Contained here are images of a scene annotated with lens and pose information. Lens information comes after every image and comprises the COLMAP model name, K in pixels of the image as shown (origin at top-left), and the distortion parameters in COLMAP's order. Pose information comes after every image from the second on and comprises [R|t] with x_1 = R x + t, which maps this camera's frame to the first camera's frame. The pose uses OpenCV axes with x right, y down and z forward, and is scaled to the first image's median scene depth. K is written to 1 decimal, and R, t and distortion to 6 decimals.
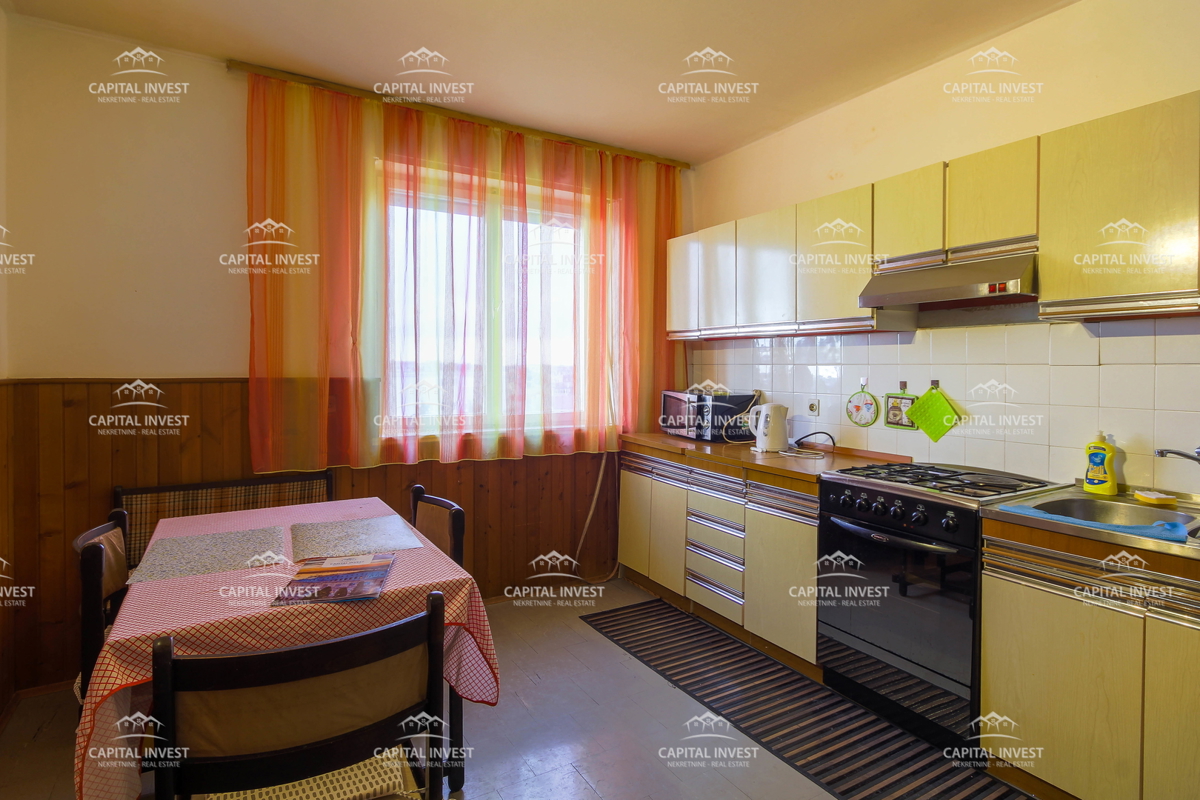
lens RADIAL K [[614.1, 0, 600.0], [0, 614.1, 400.0], [0, 0, 1]] dist [0.001297, -0.000769]
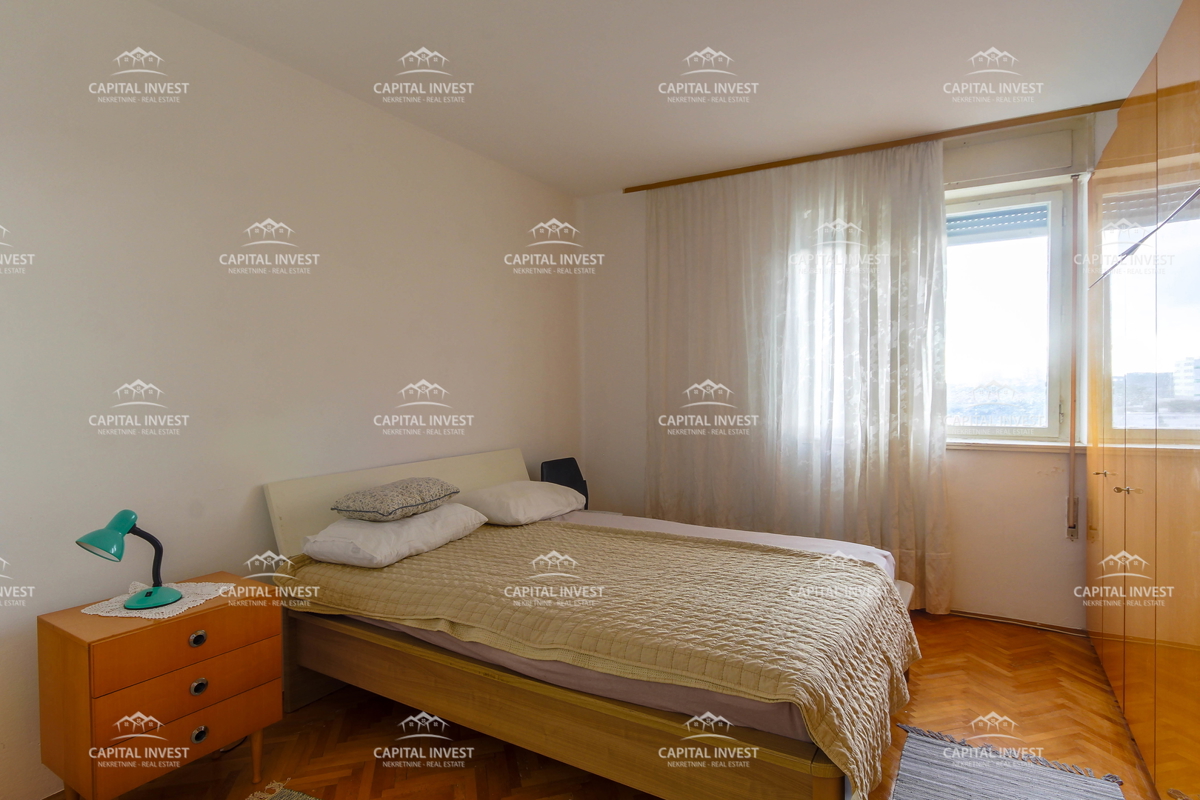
lens RADIAL K [[614.1, 0, 600.0], [0, 614.1, 400.0], [0, 0, 1]] dist [0.001297, -0.000769]
pose [[1.000000, 0.000301, -0.000263, 1.378073], [-0.000301, 1.000000, -0.000070, -0.000275], [0.000263, 0.000070, 1.000000, -0.000335]]
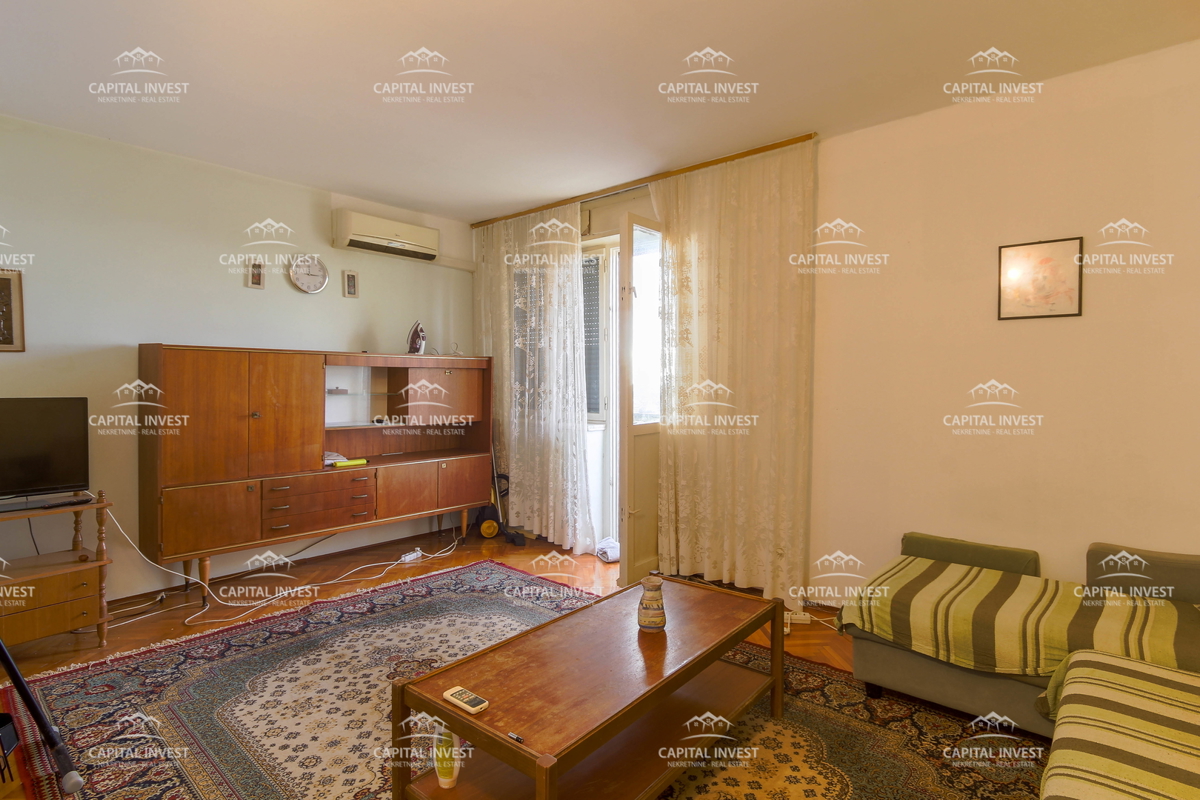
lens RADIAL K [[614.1, 0, 600.0], [0, 614.1, 400.0], [0, 0, 1]] dist [0.001297, -0.000769]
pose [[1.000000, 0.000069, 0.000871, -0.276440], [-0.000069, 1.000000, -0.000036, 0.000049], [-0.000871, 0.000036, 1.000000, 0.000096]]
